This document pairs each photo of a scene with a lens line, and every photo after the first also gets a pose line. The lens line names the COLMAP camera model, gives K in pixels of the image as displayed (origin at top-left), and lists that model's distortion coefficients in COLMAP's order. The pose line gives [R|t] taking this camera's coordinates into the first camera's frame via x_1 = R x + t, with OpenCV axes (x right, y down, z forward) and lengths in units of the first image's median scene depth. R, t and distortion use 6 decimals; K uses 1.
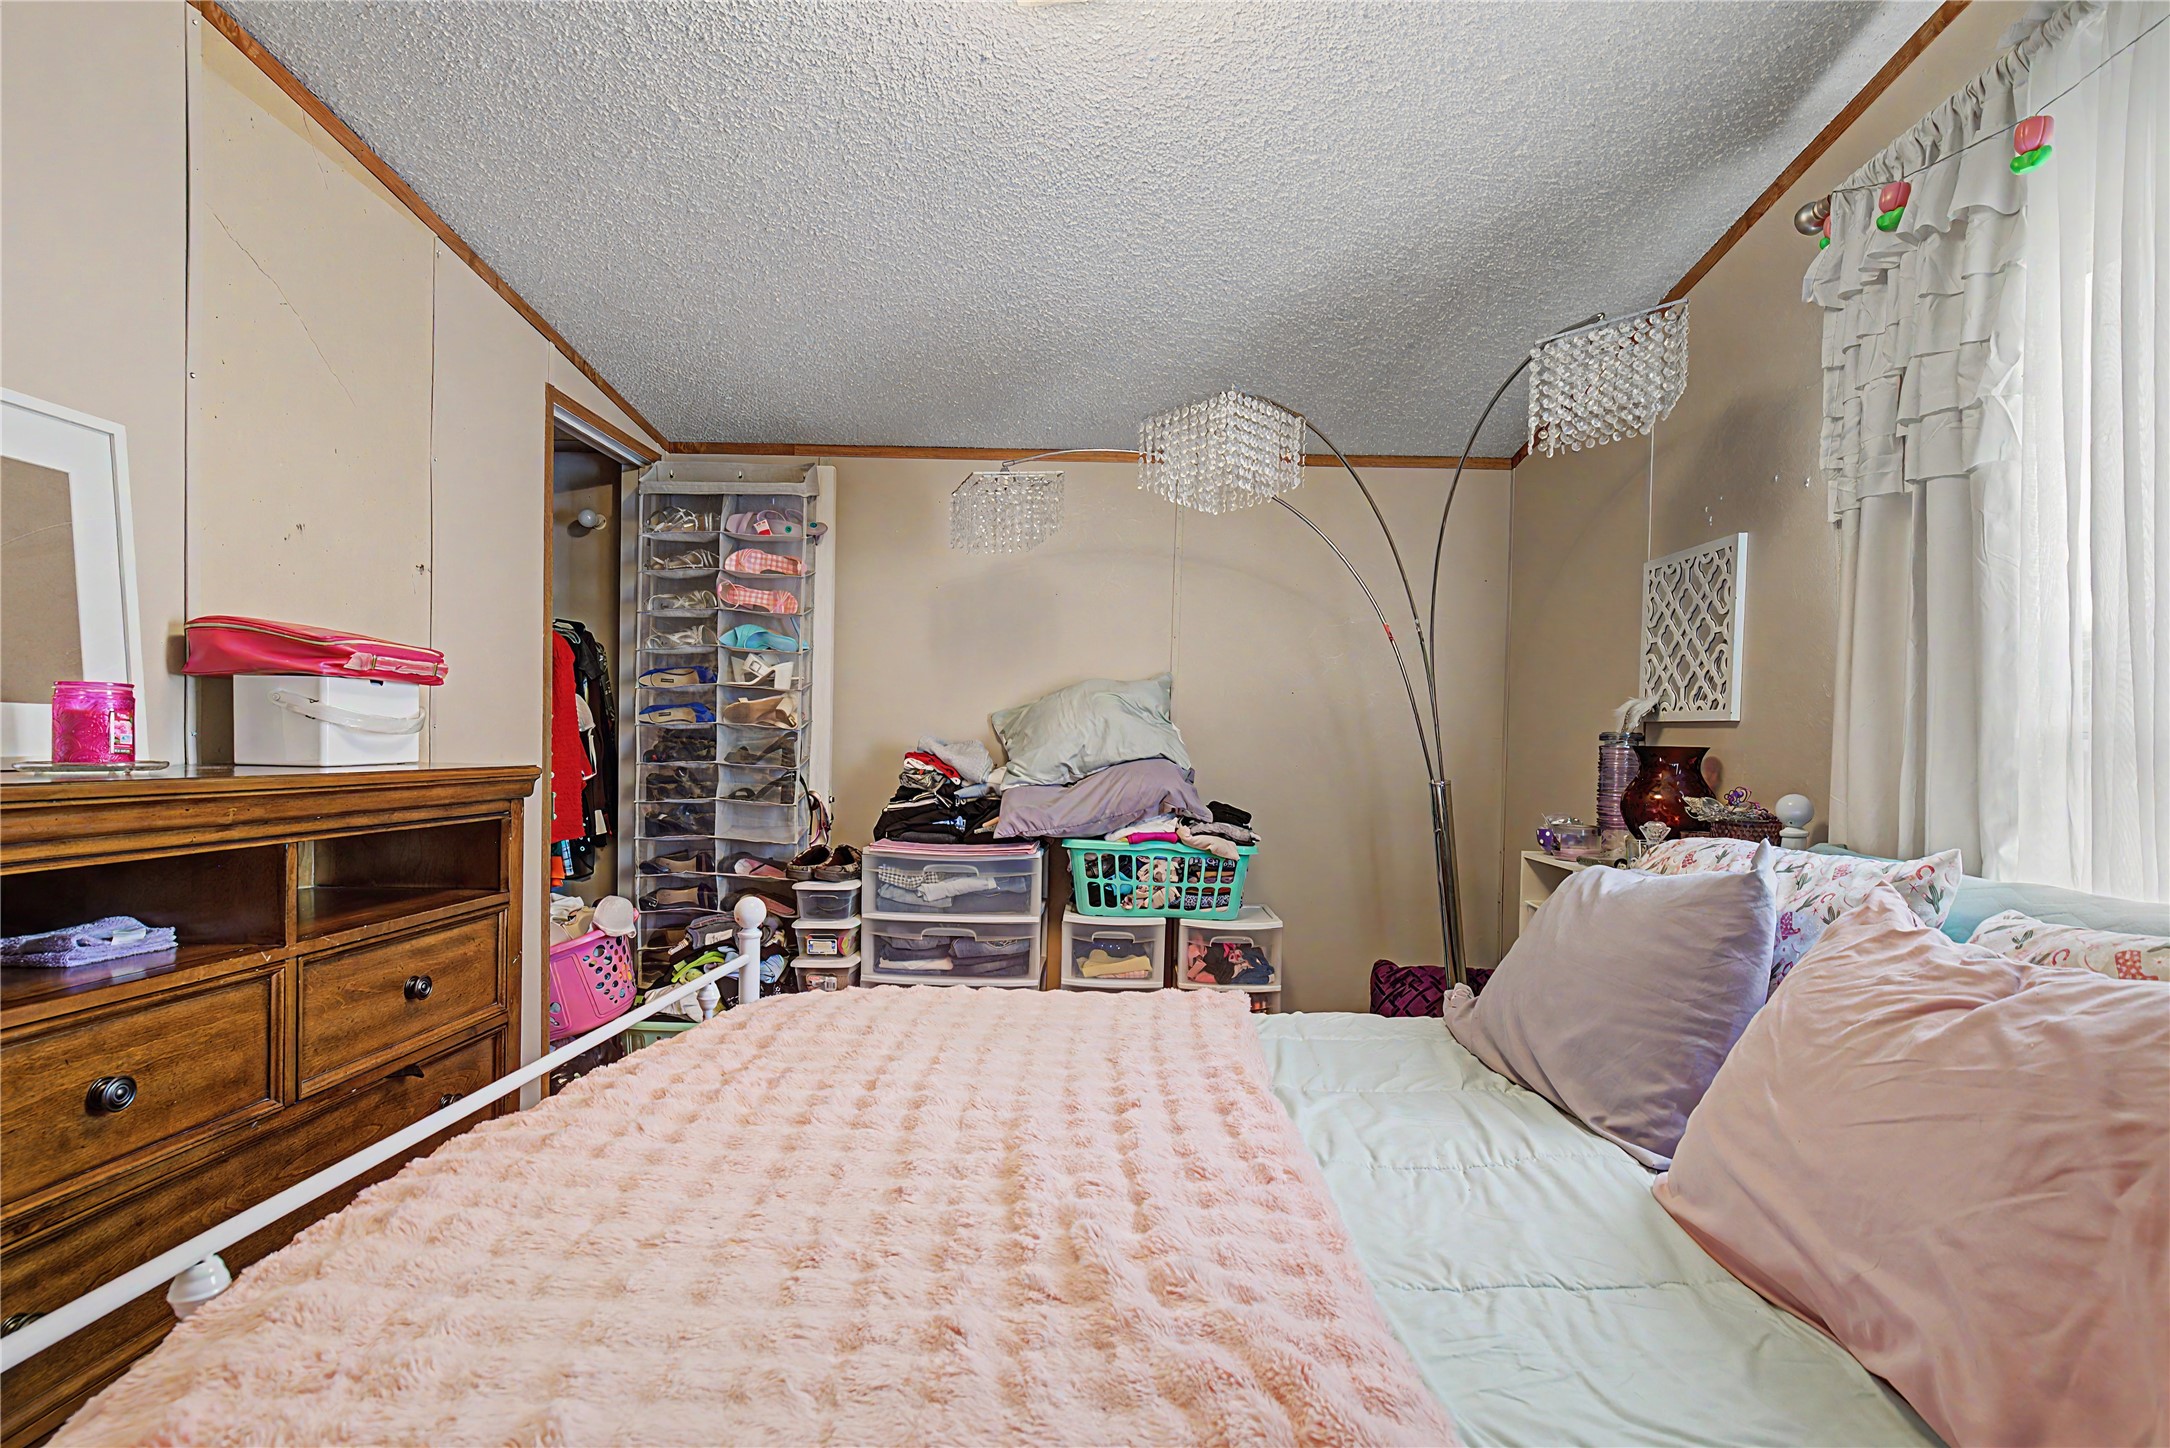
lens RADIAL K [[1024.4, 0, 1087.8], [0, 1024.4, 759.3], [0, 0, 1]] dist [0.001588, 0.009789]
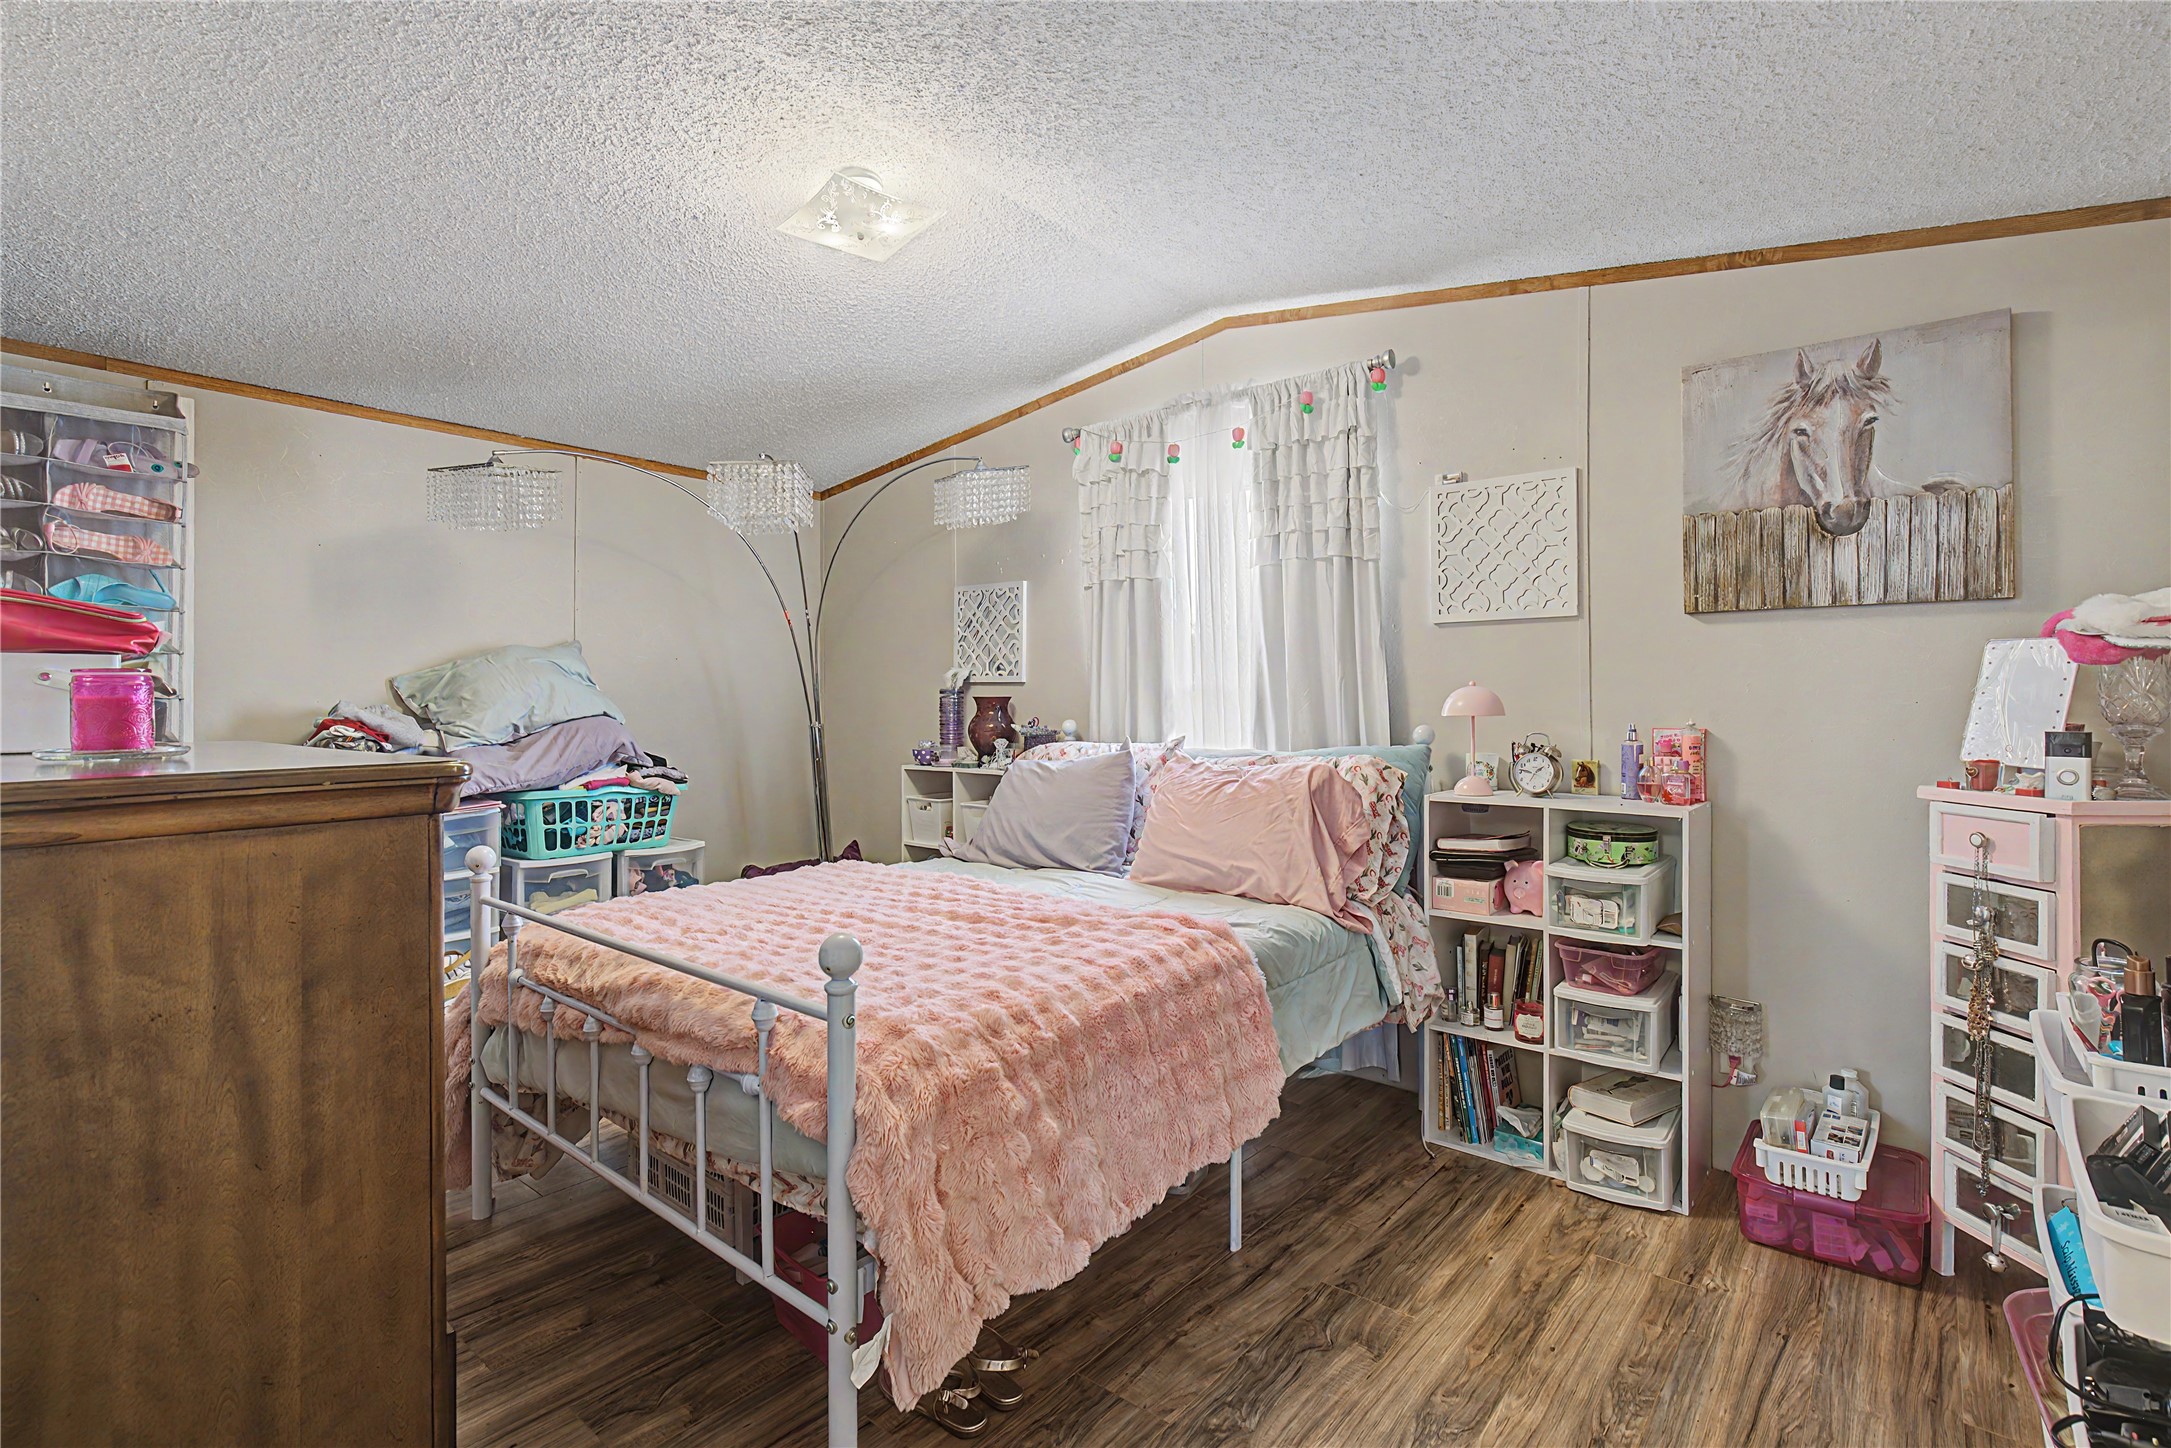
lens RADIAL K [[984.5, 0, 1085.1], [0, 984.5, 704.3], [0, 0, 1]] dist [0.000034, 0.000030]
pose [[0.630093, -0.027691, 0.776026, -0.459550], [0.031255, 0.999459, 0.010287, -0.008504], [-0.775890, 0.017773, 0.630617, -0.136328]]
